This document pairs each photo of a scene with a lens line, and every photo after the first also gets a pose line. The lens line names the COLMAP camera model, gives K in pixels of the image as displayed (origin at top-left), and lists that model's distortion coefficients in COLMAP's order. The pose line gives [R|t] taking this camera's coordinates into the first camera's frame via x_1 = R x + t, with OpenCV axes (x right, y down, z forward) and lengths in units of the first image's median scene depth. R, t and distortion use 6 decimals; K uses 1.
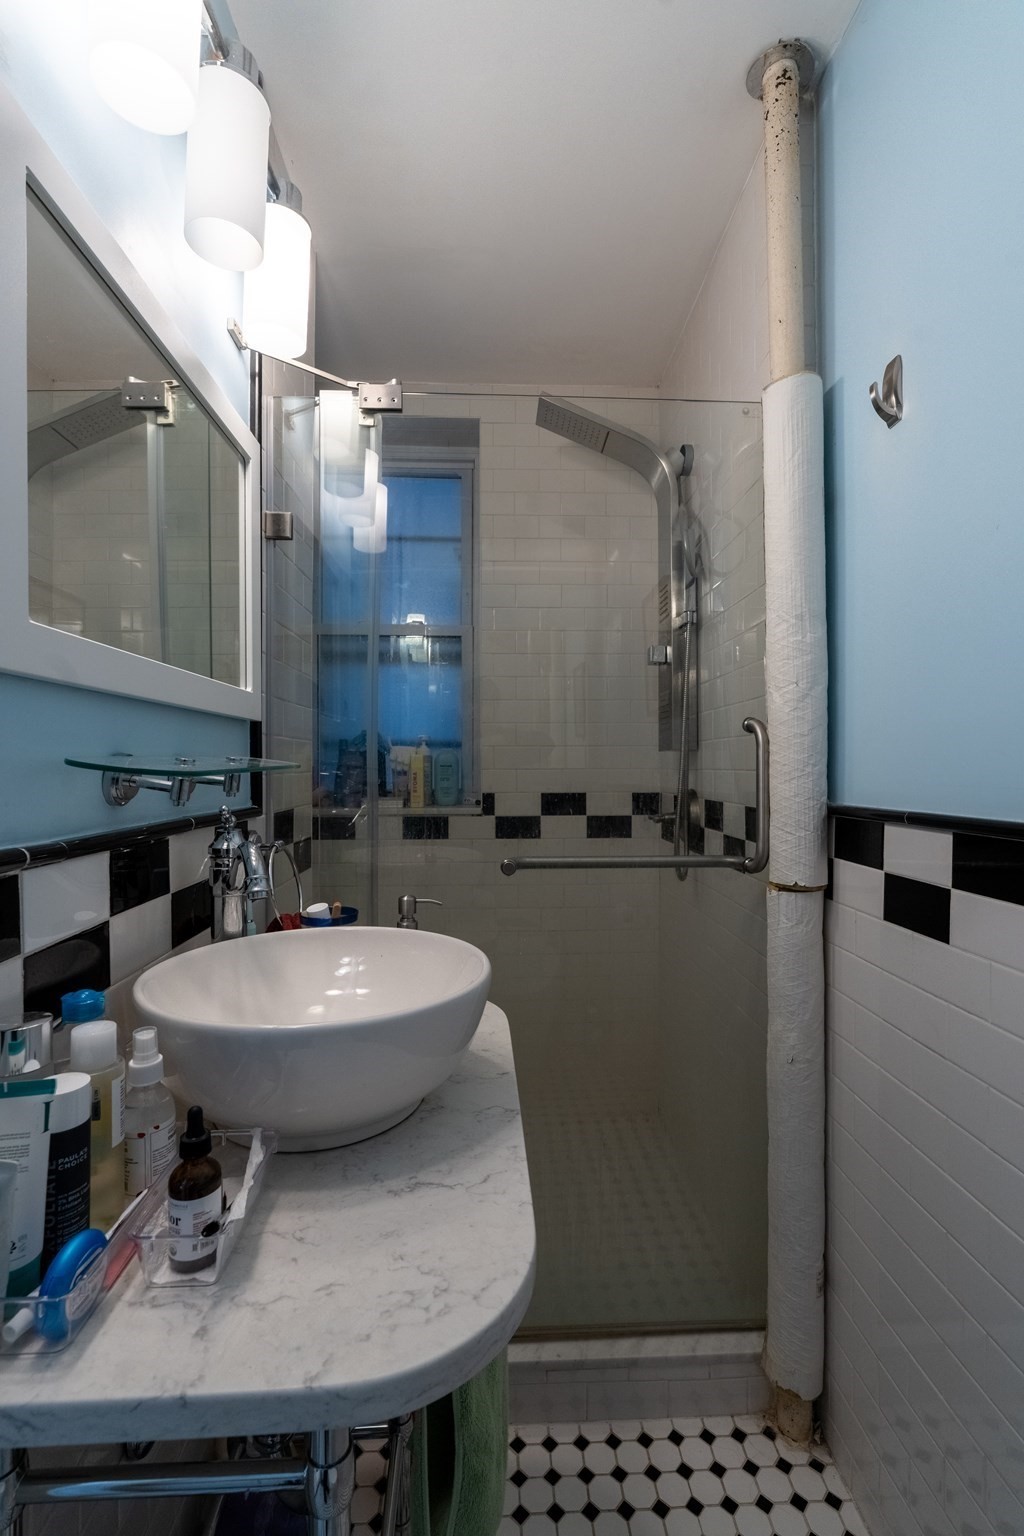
lens RADIAL K [[697.4, 0, 512.0], [0, 697.4, 768.0], [0, 0, 1]] dist [-0.002528, 0.000182]
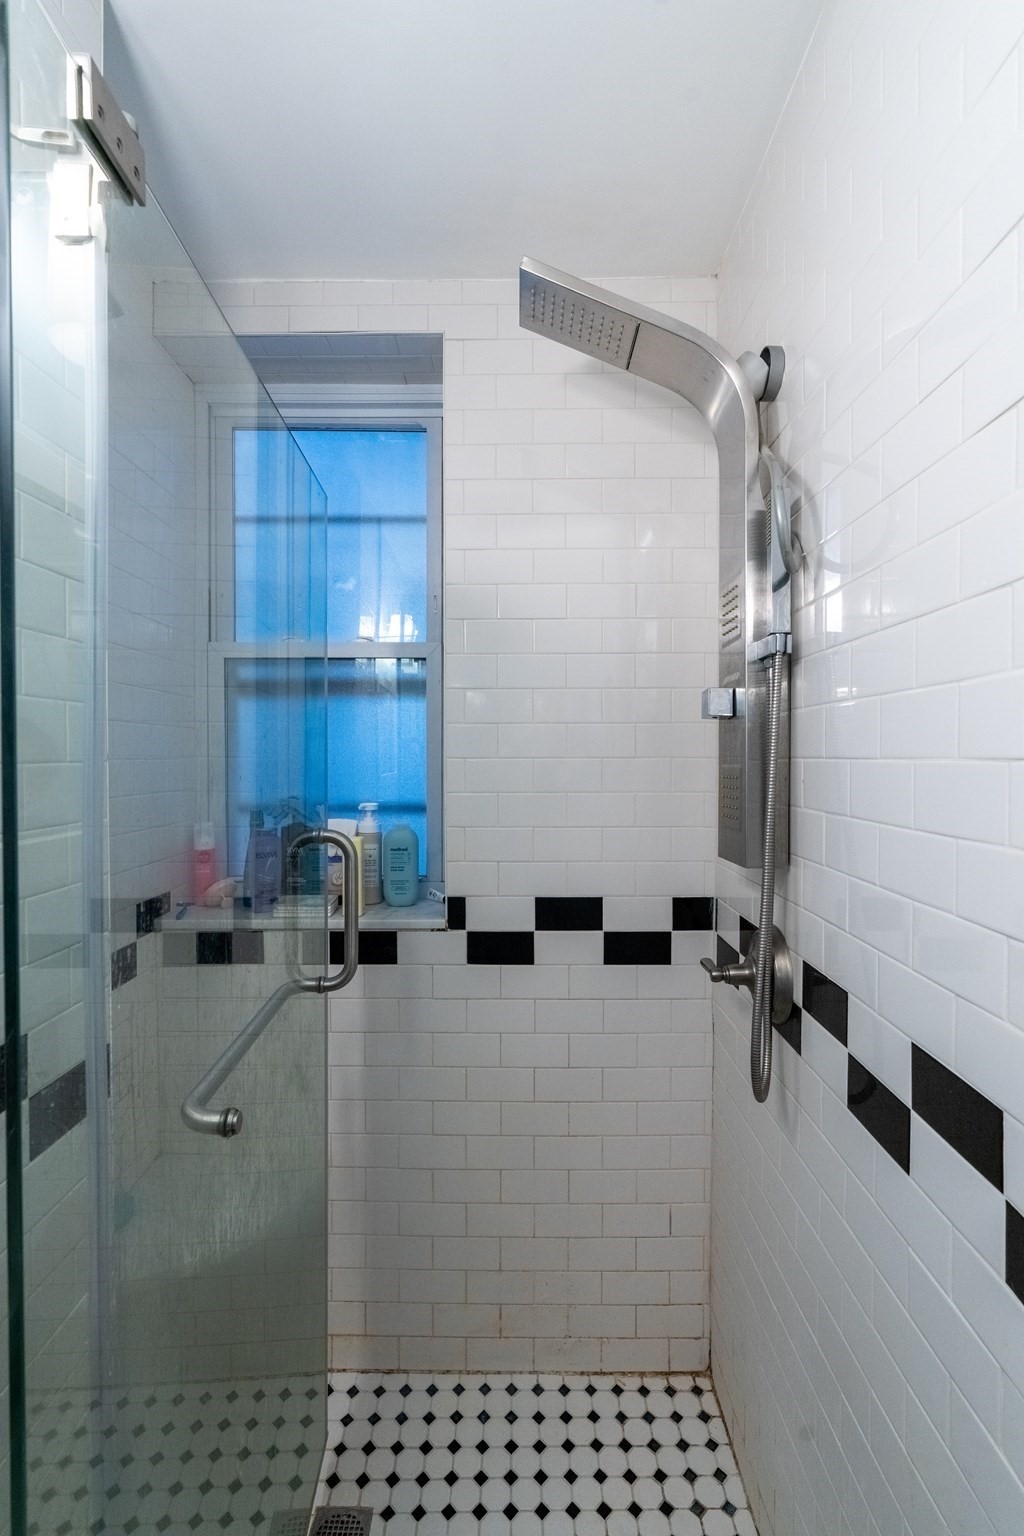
lens RADIAL K [[697.4, 0, 512.0], [0, 697.4, 768.0], [0, 0, 1]] dist [-0.002528, 0.000182]
pose [[0.999099, 0.001175, -0.042423, 0.047908], [-0.000518, 0.999880, 0.015503, -0.098632], [0.042436, -0.015467, 0.998979, 0.335127]]
